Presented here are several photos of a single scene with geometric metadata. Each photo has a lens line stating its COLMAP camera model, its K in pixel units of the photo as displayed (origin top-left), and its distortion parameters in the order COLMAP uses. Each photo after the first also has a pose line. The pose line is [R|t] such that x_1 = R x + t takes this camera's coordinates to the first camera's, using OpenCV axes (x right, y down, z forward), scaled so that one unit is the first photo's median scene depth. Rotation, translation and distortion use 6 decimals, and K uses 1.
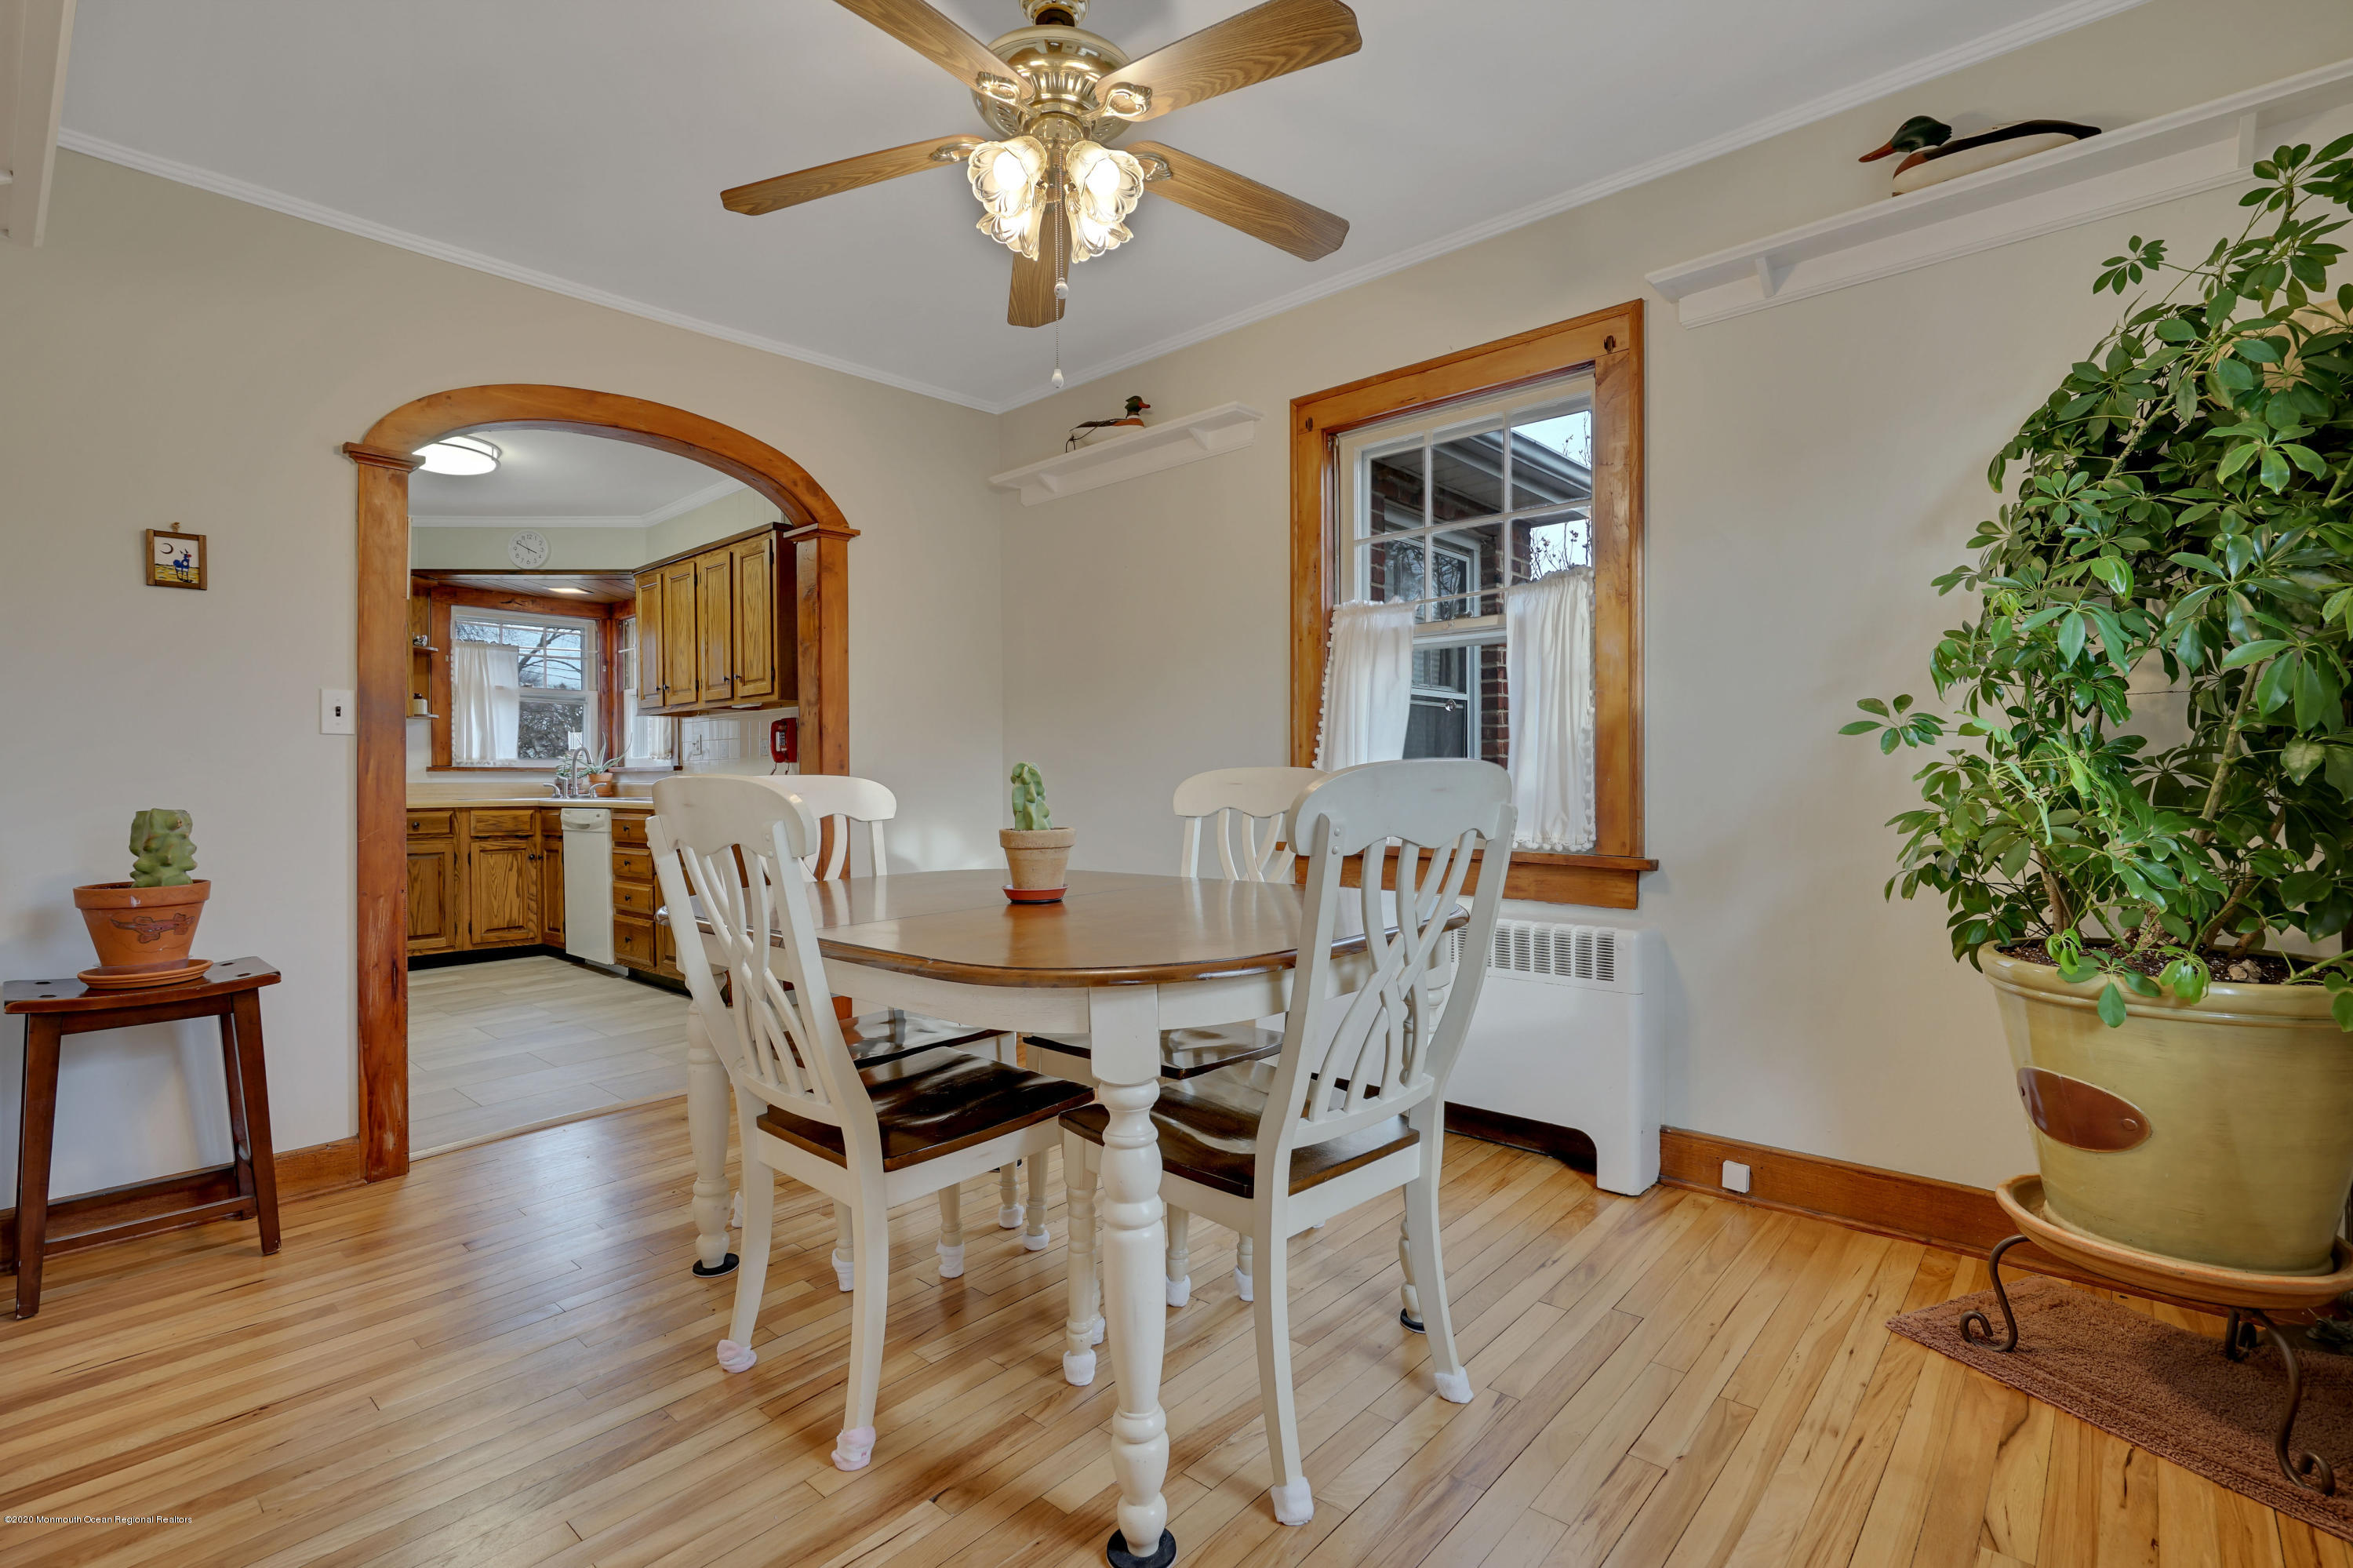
lens RADIAL K [[1076.4, 0, 1177.4], [0, 1076.4, 781.0], [0, 0, 1]] dist [-0.003976, 0.002182]
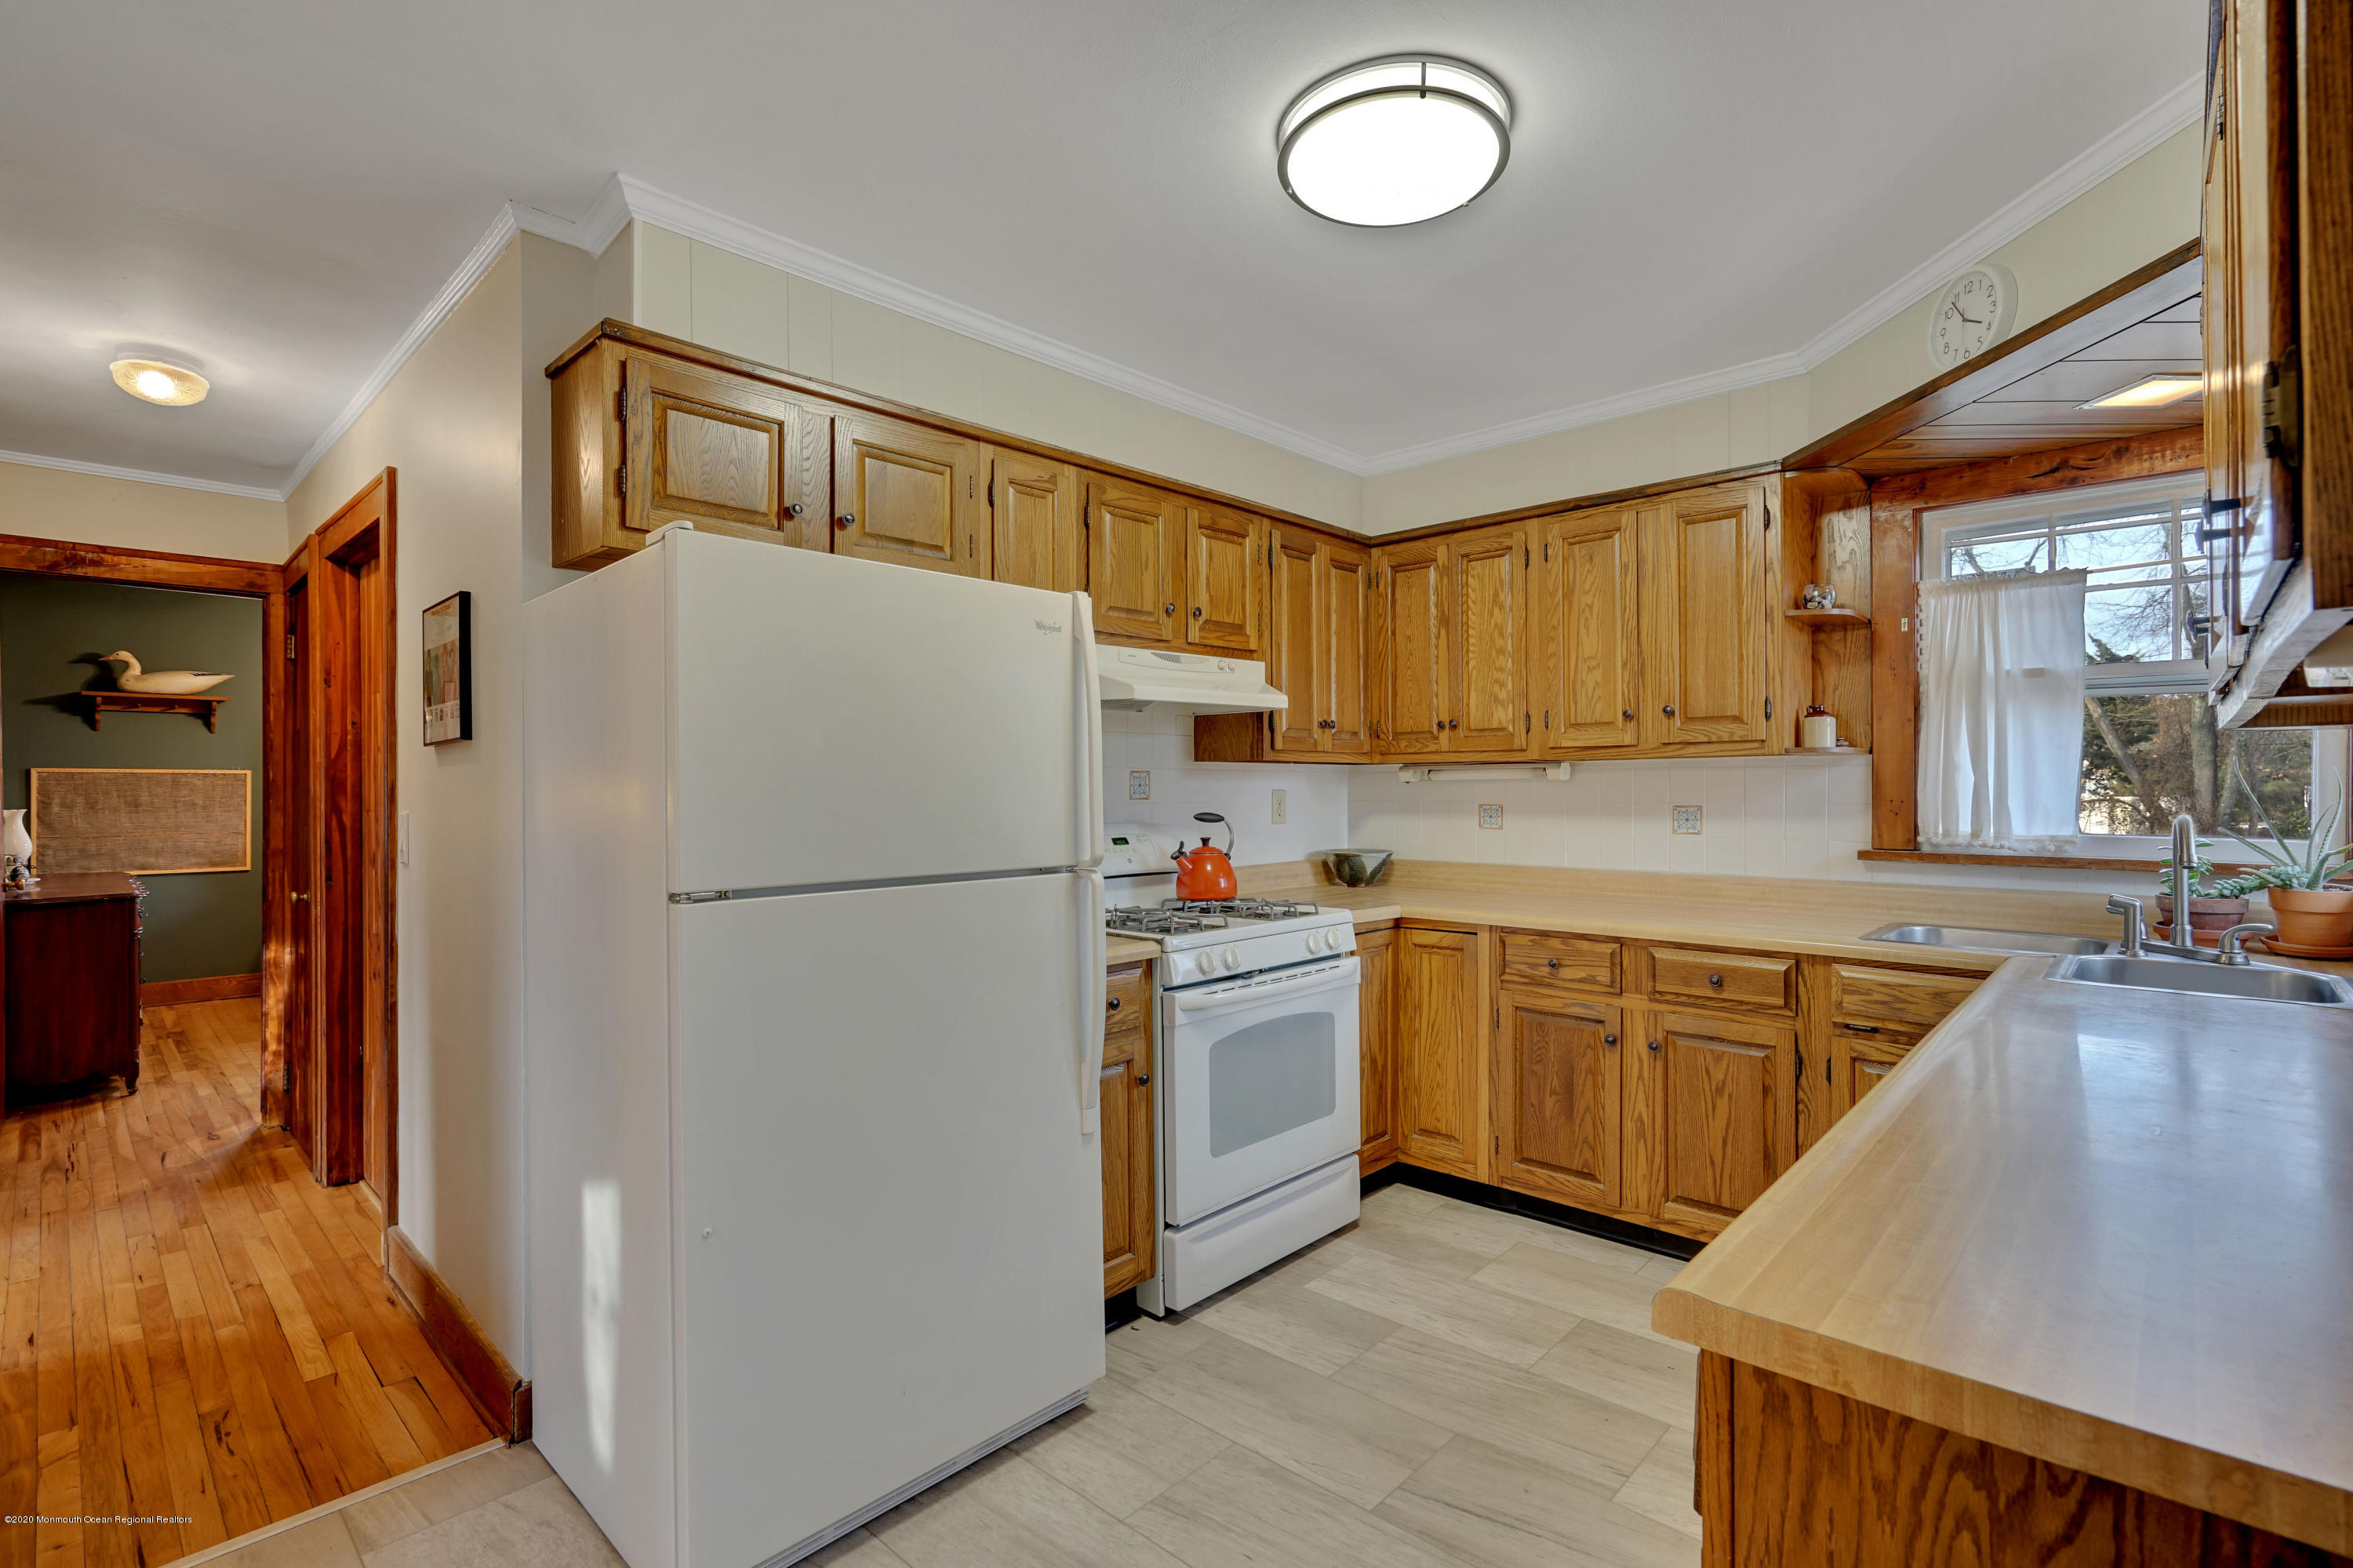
lens RADIAL K [[1076.4, 0, 1175.0], [0, 1076.4, 784.3], [0, 0, 1]] dist [-0.003976, 0.002182]
pose [[-0.026172, 0.004893, -0.999645, -0.199619], [0.001158, 0.999987, 0.004865, -0.047313], [0.999657, -0.001030, -0.026177, 0.714137]]
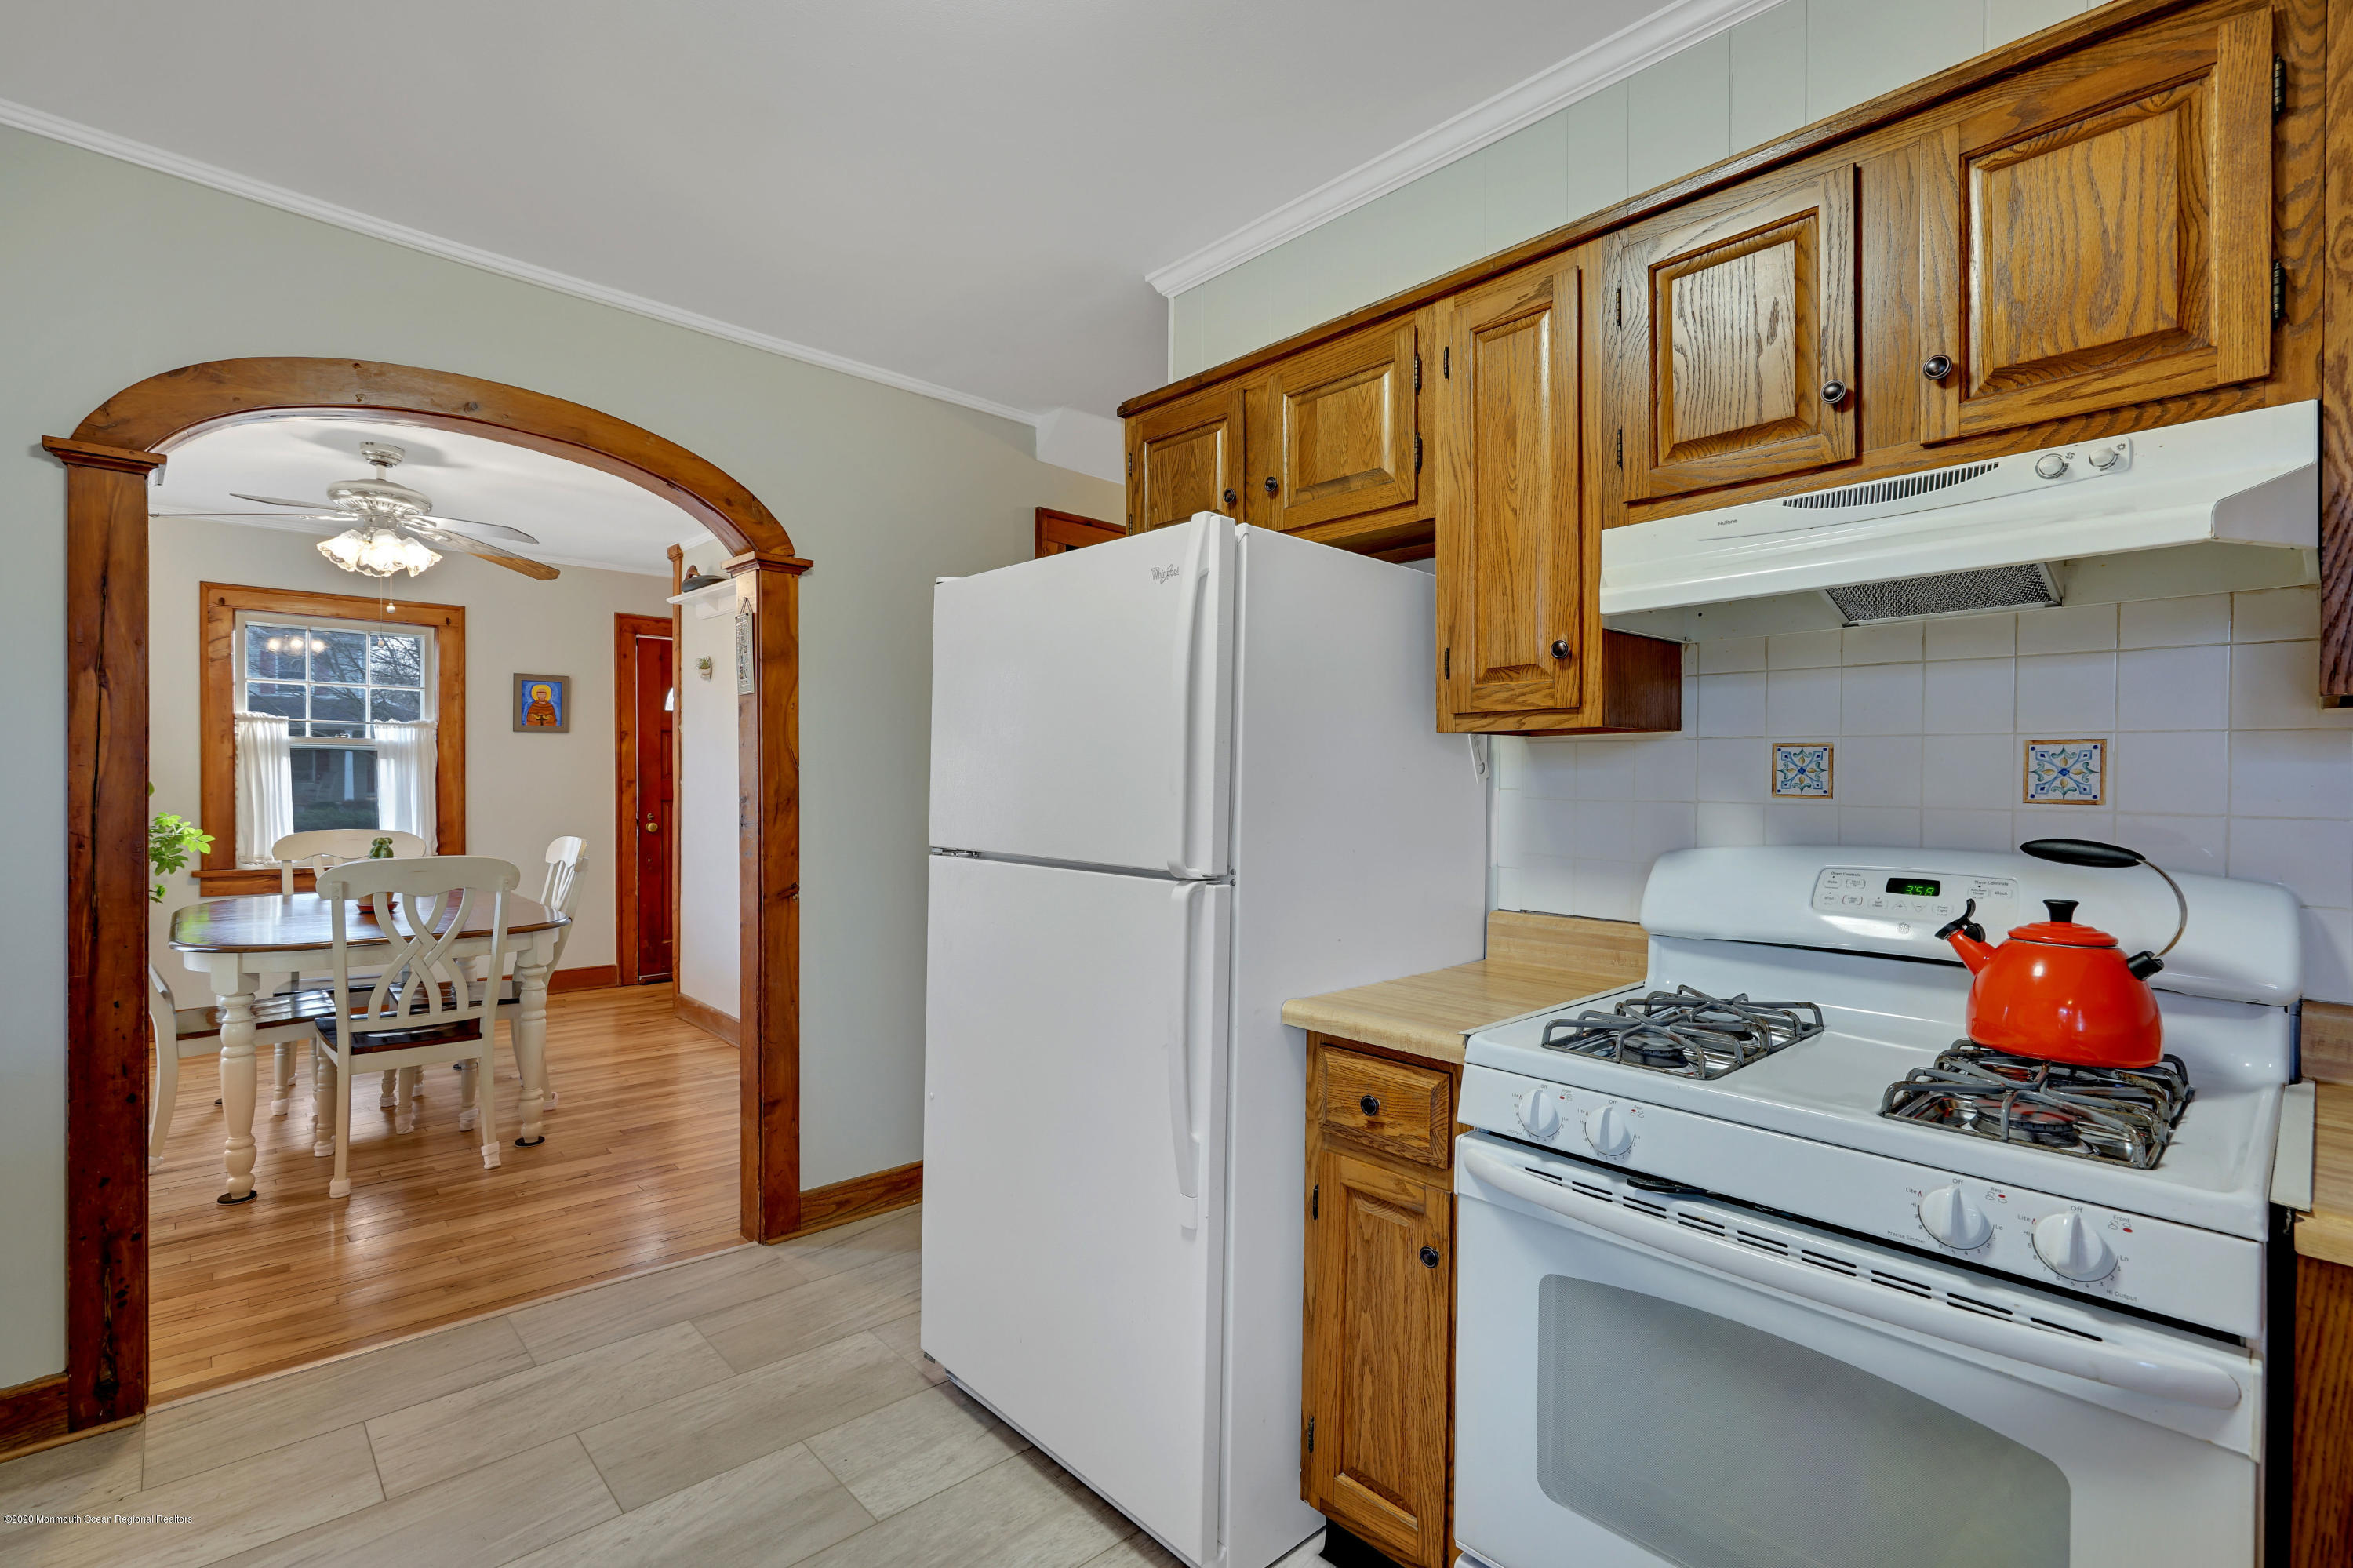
lens RADIAL K [[1076.4, 0, 1181.9], [0, 1076.4, 782.2], [0, 0, 1]] dist [-0.003976, 0.002182]
pose [[-0.996163, 0.002513, 0.087487, -0.675509], [0.003410, 0.999943, 0.010104, -0.044088], [-0.087456, 0.010364, -0.996114, 1.005308]]
